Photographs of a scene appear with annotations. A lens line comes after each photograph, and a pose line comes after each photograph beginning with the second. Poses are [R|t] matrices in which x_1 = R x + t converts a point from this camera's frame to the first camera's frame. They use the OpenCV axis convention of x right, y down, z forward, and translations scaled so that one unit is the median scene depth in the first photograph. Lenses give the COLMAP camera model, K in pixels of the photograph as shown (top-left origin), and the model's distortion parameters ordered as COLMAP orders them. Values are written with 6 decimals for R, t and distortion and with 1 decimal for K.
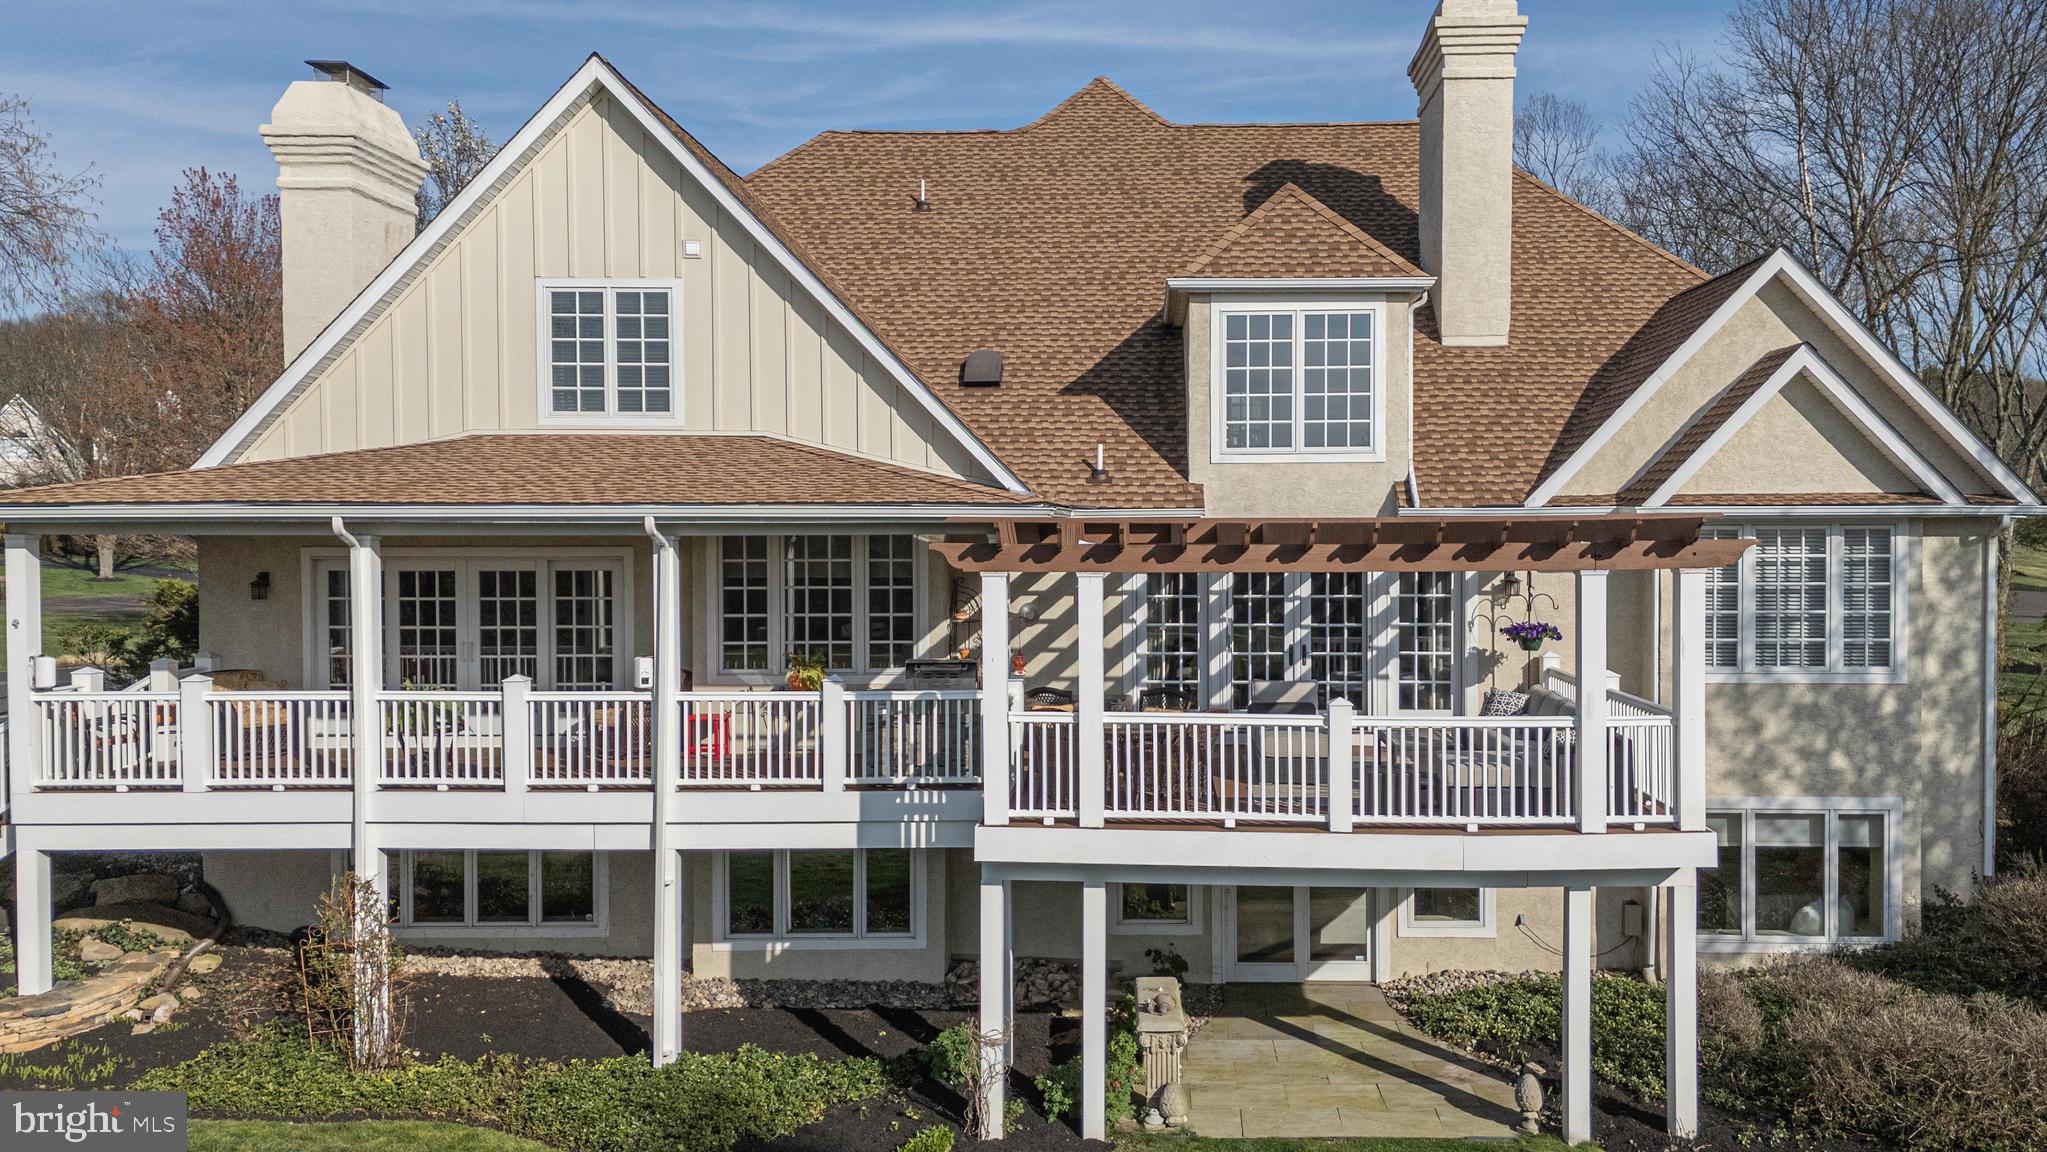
lens RADIAL K [[1544.0, 0, 1123.1], [0, 1544.0, 573.4], [0, 0, 1]] dist [0.105265, -0.084449]
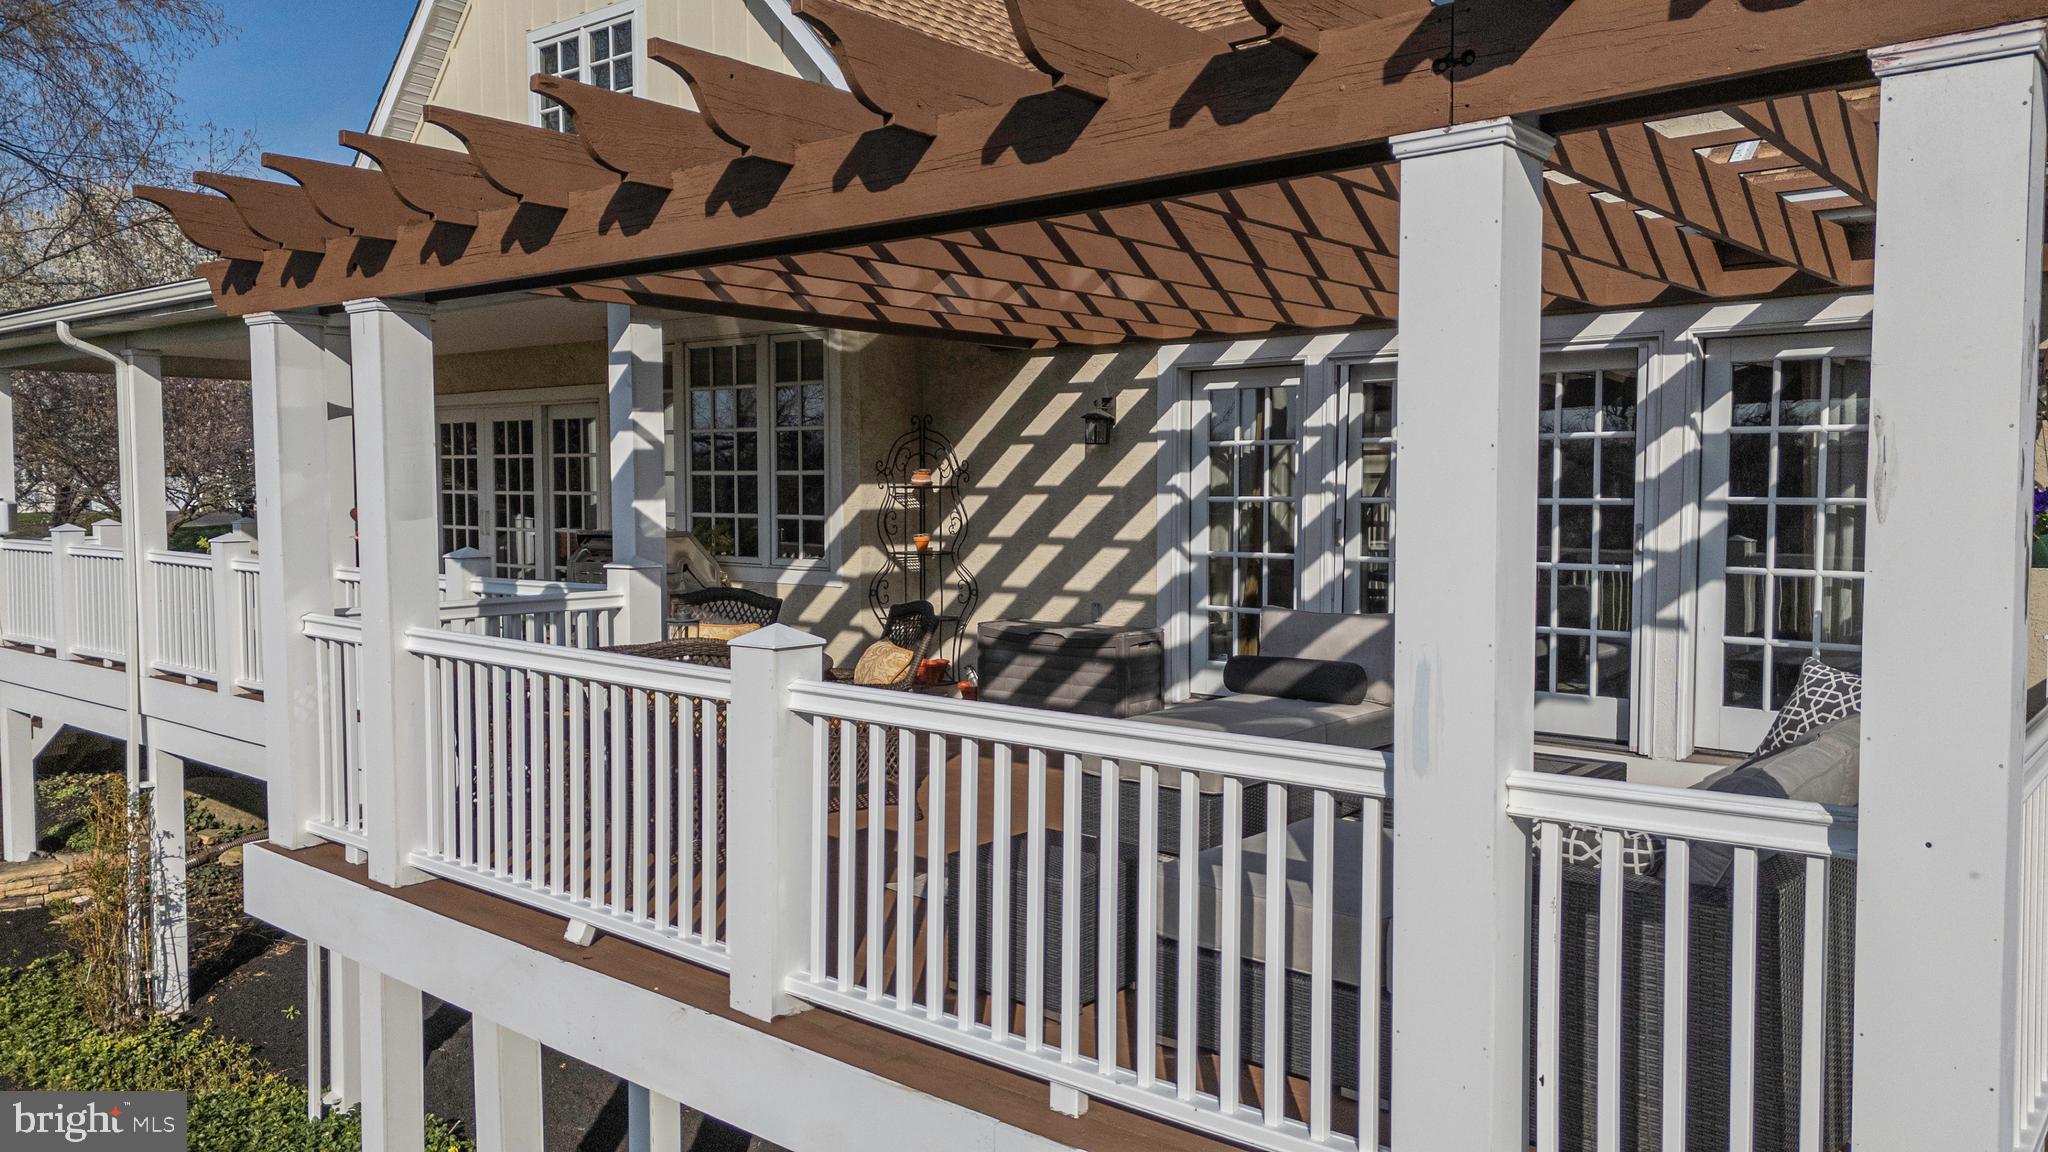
lens RADIAL K [[1495.2, 0, 1029.3], [0, 1495.2, 573.0], [0, 0, 1]] dist [0.078140, -0.080670]
pose [[0.779723, 0.039211, -0.624895, 0.287624], [-0.019049, 0.999061, 0.038920, 0.040463], [0.625835, -0.018443, 0.779738, 0.573616]]
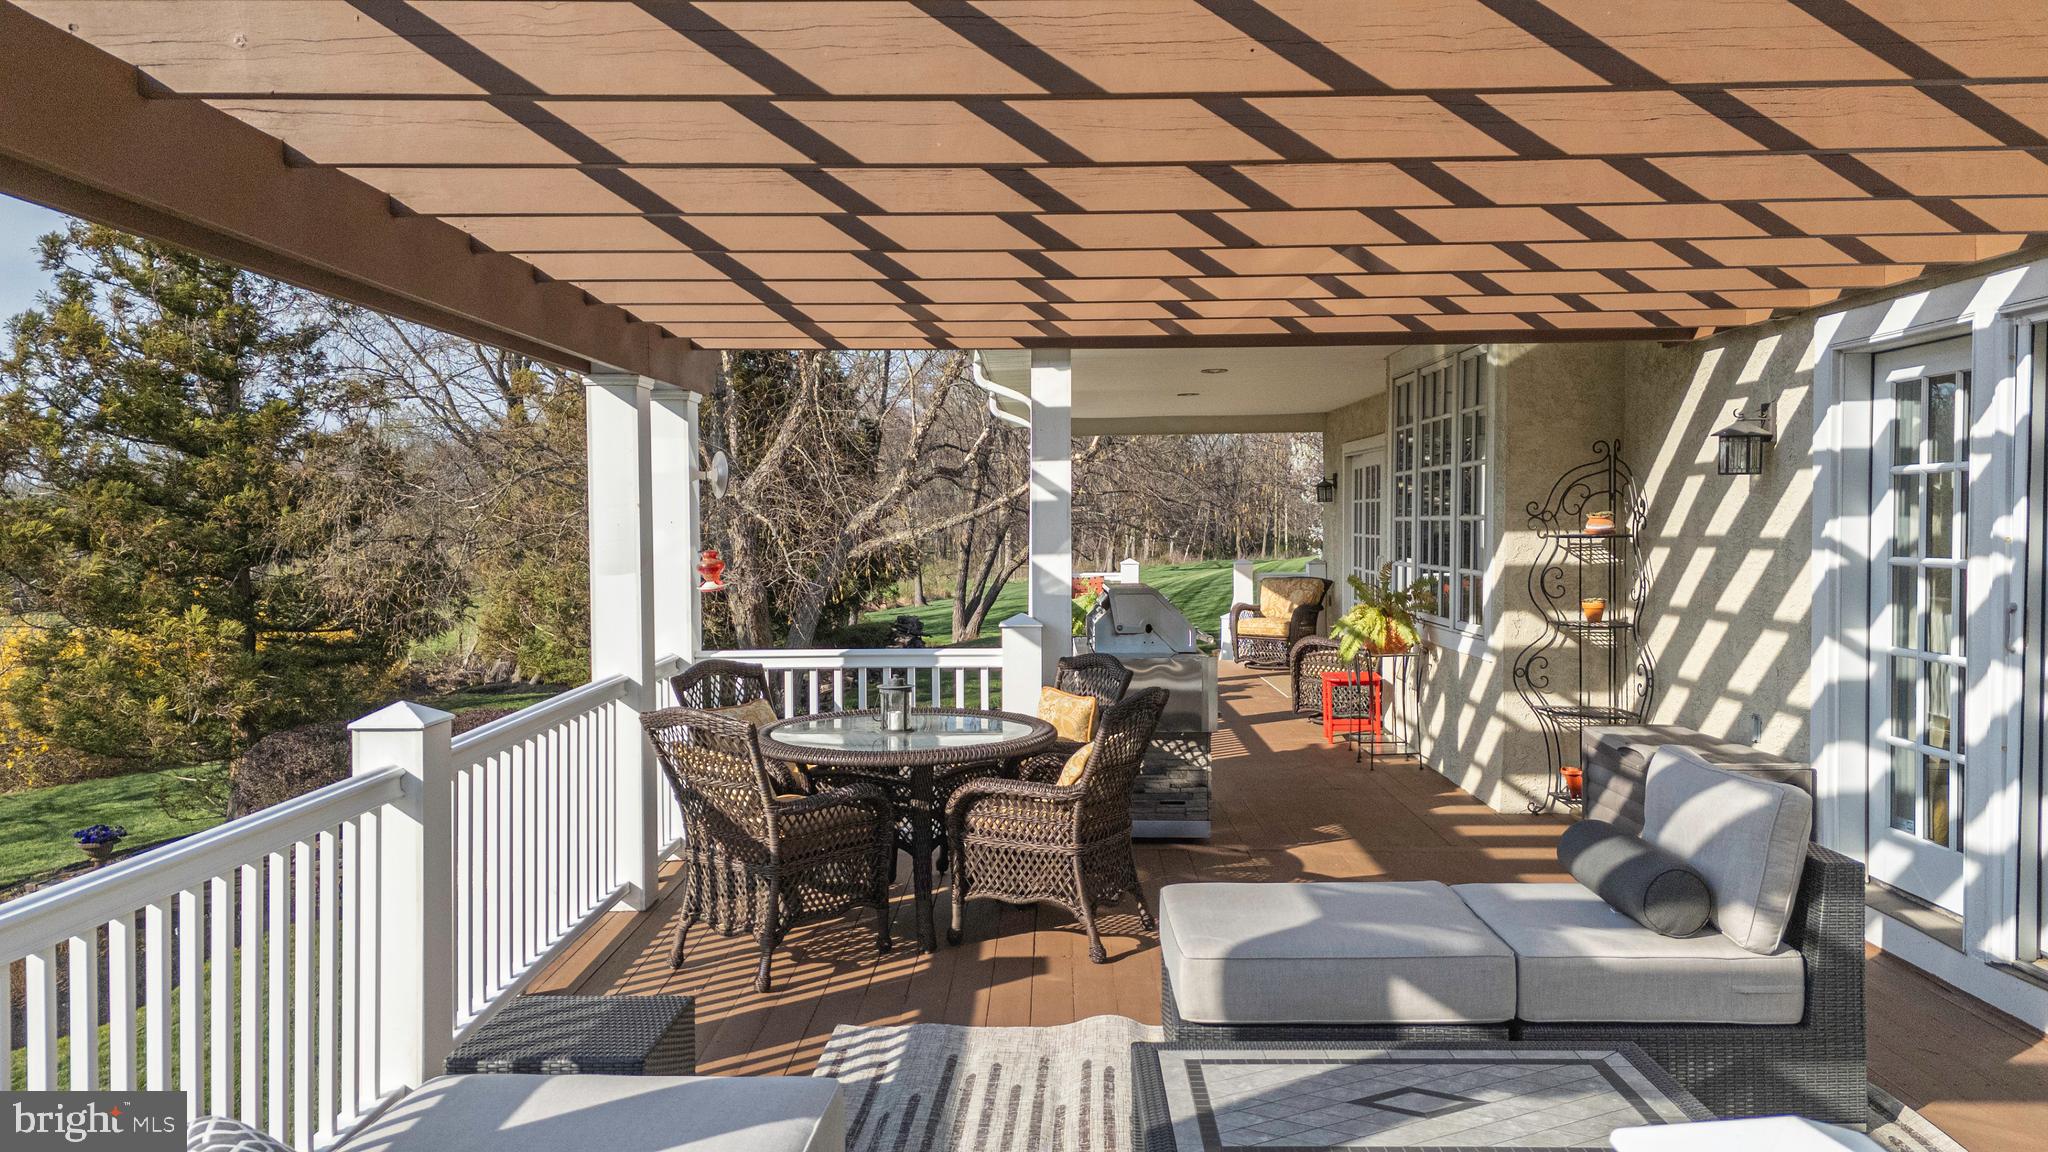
lens RADIAL K [[1495.2, 0, 1029.3], [0, 1495.2, 573.0], [0, 0, 1]] dist [0.078140, -0.080670]
pose [[0.009069, 0.037125, -0.999269, 0.329154], [-0.022650, 0.999062, 0.036912, 0.028991], [0.999702, 0.022298, 0.009901, 0.828502]]
